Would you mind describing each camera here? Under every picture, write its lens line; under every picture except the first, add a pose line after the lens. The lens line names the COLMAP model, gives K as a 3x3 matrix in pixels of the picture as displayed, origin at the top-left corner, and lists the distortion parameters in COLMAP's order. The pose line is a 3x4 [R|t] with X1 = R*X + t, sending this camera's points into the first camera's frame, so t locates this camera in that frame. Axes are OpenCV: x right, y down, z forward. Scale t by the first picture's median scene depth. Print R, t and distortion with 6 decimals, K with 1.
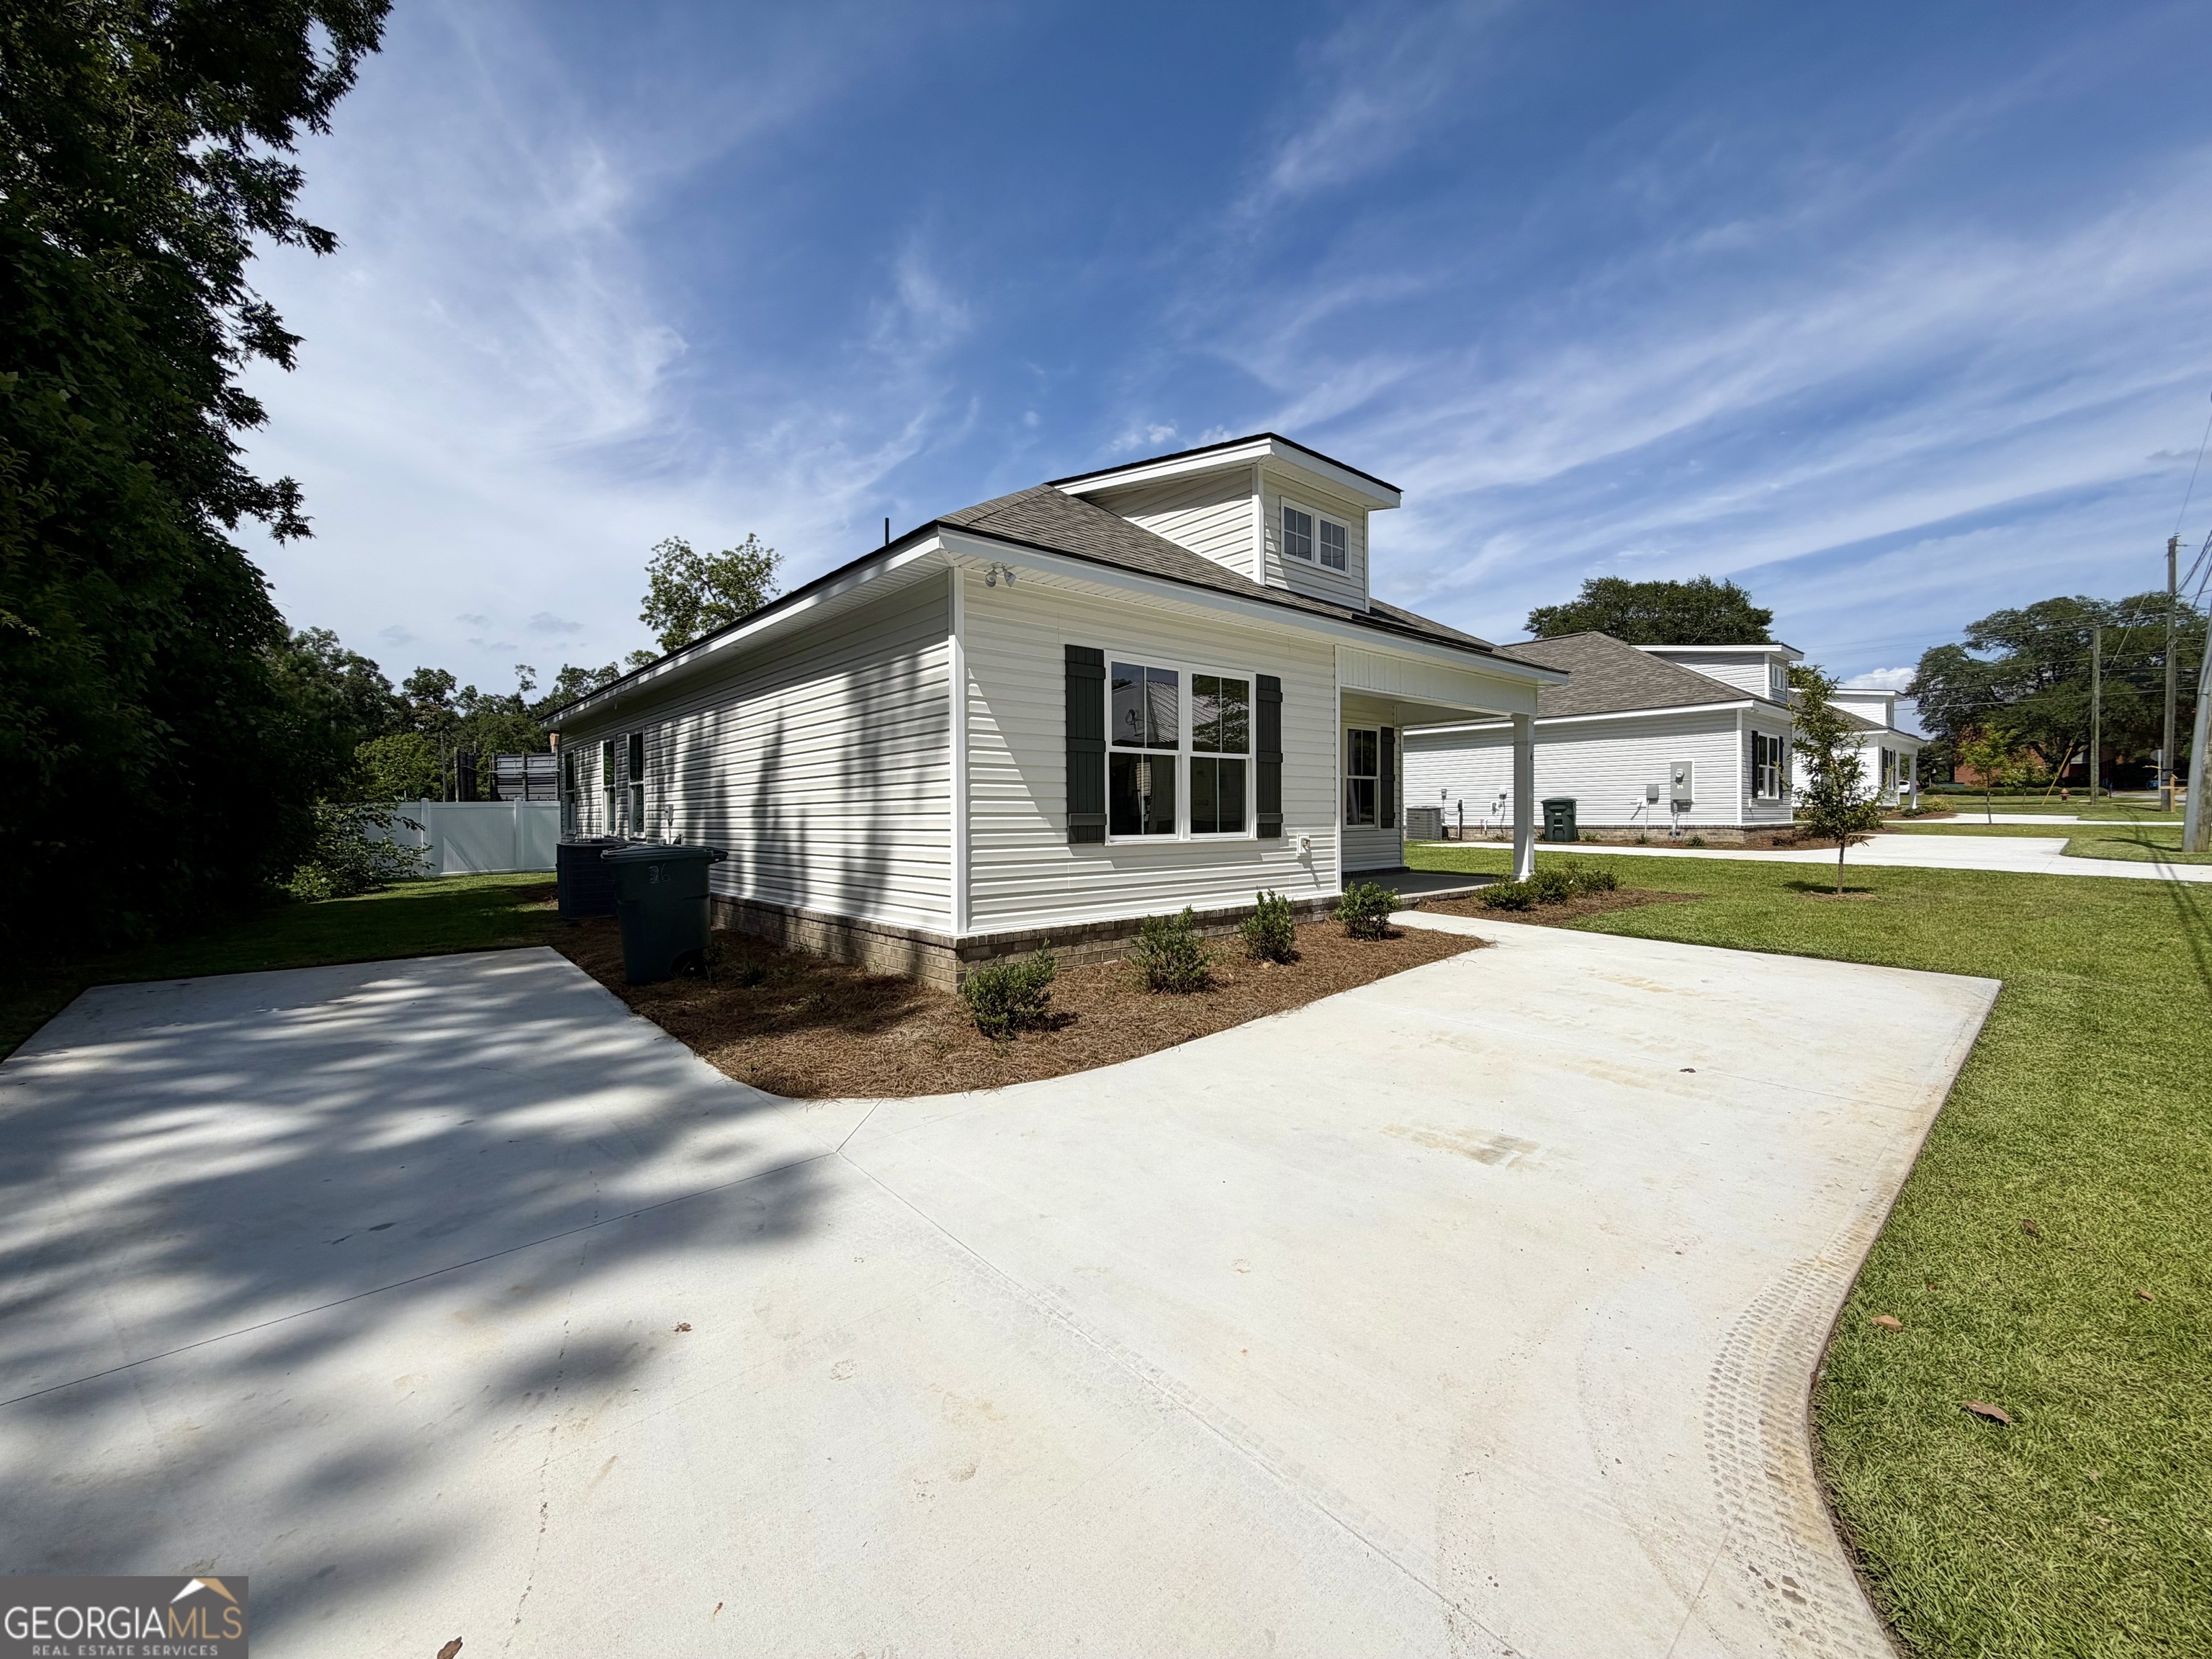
lens RADIAL K [[883.5, 0, 1106.0], [0, 883.5, 829.5], [0, 0, 1]] dist [0.001175, 0.000186]
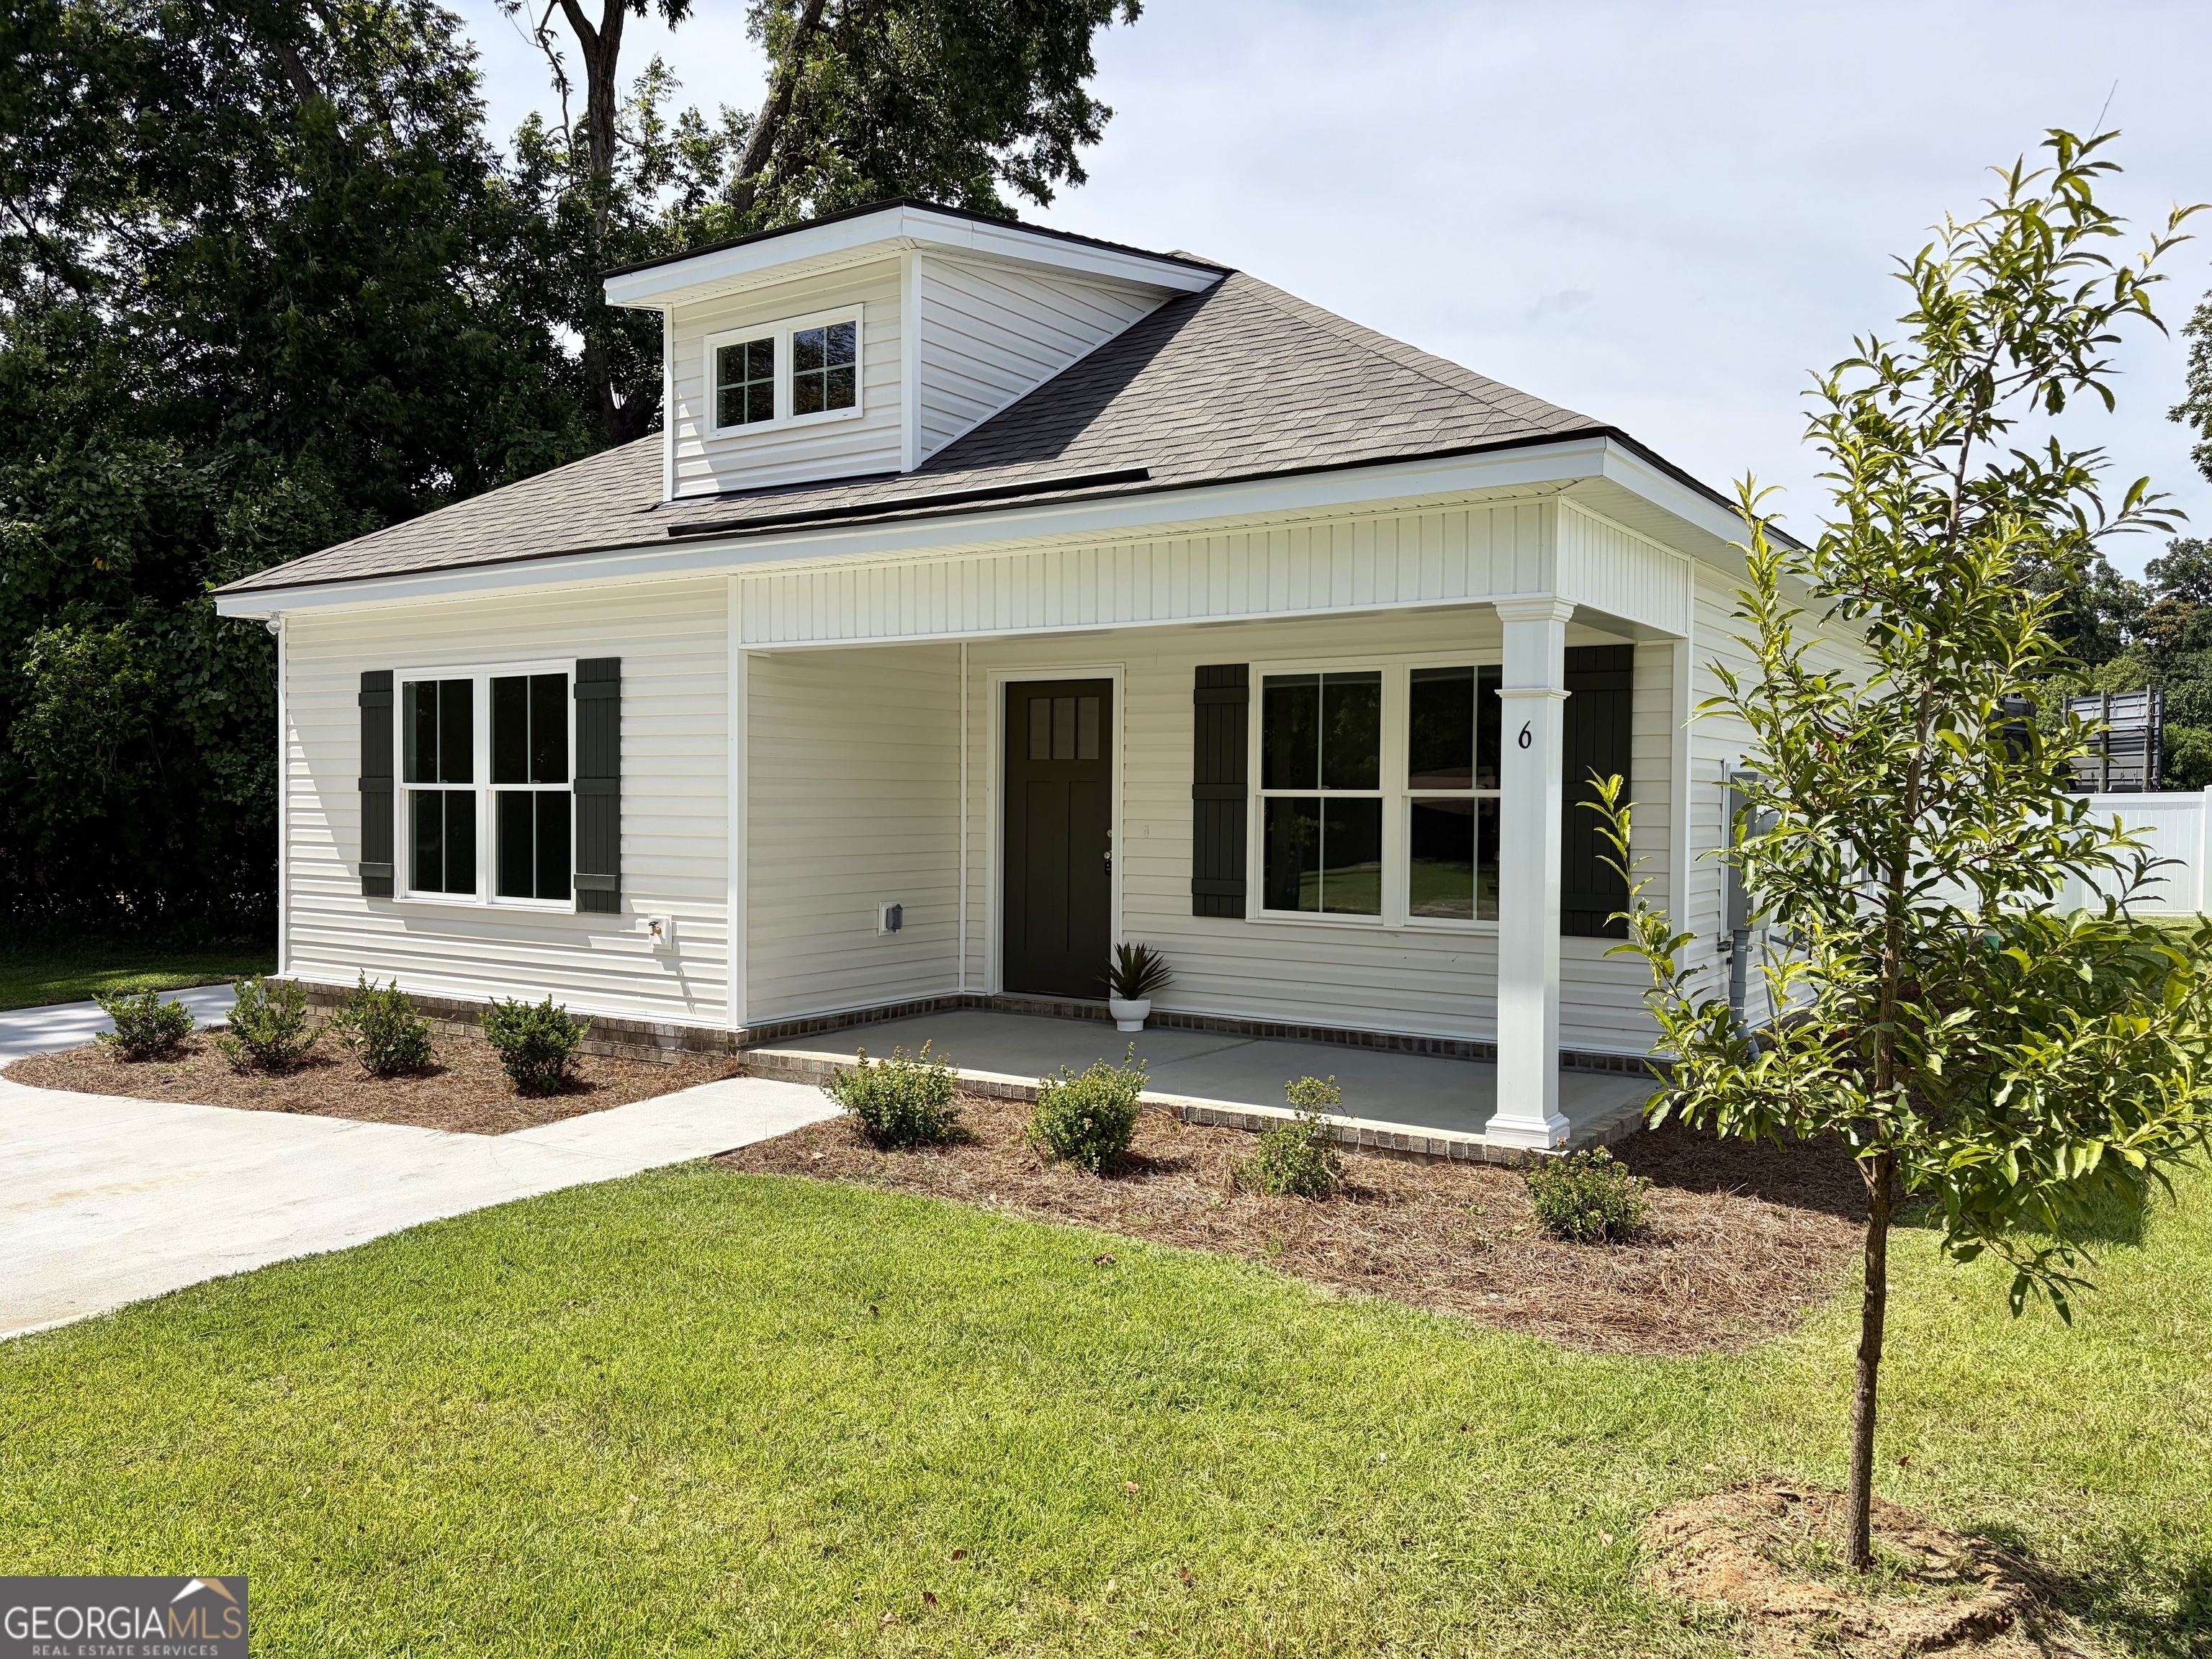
lens RADIAL K [[1702.9, 0, 1150.0], [0, 1702.9, 853.9], [0, 0, 1]] dist [0.003181, -0.092501]
pose [[0.284695, 0.036612, -0.957919, 1.473832], [-0.028335, 0.999155, 0.029767, -0.080892], [0.958199, 0.018668, 0.285492, 1.032831]]
